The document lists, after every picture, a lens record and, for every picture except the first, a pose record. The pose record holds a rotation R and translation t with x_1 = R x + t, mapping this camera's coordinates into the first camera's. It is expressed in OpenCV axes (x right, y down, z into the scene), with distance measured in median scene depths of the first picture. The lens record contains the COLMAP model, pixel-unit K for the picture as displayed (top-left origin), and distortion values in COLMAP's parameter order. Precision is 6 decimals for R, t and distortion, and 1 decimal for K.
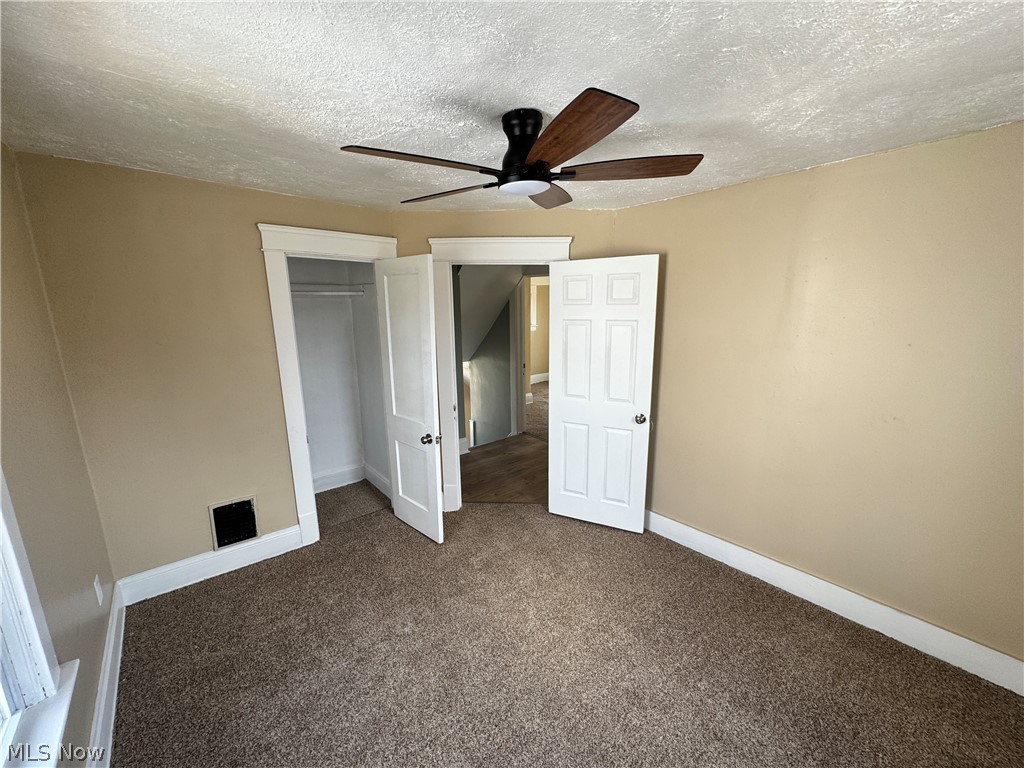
lens RADIAL K [[407.2, 0, 506.4], [0, 407.2, 387.6], [0, 0, 1]] dist [0.001542, 0.000181]
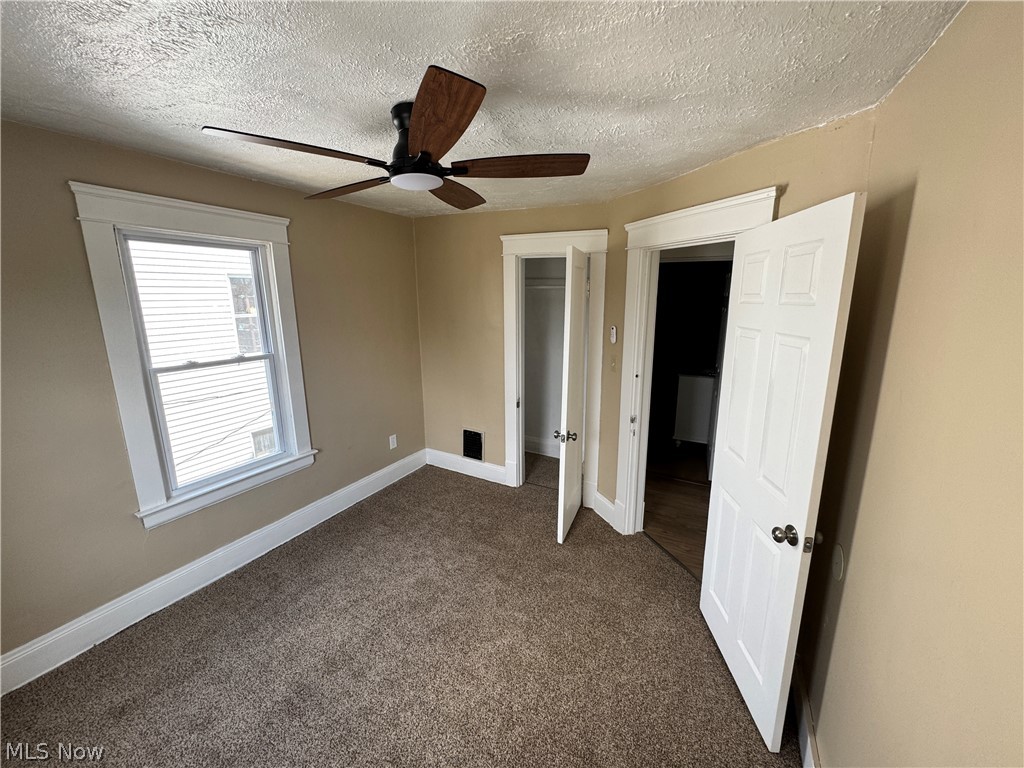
lens RADIAL K [[407.2, 0, 507.6], [0, 407.2, 379.1], [0, 0, 1]] dist [0.001542, 0.000181]
pose [[0.373262, 0.198857, -0.906163, 0.670132], [-0.189720, 0.972477, 0.135261, -0.120505], [0.908120, 0.121429, 0.400716, 0.504592]]
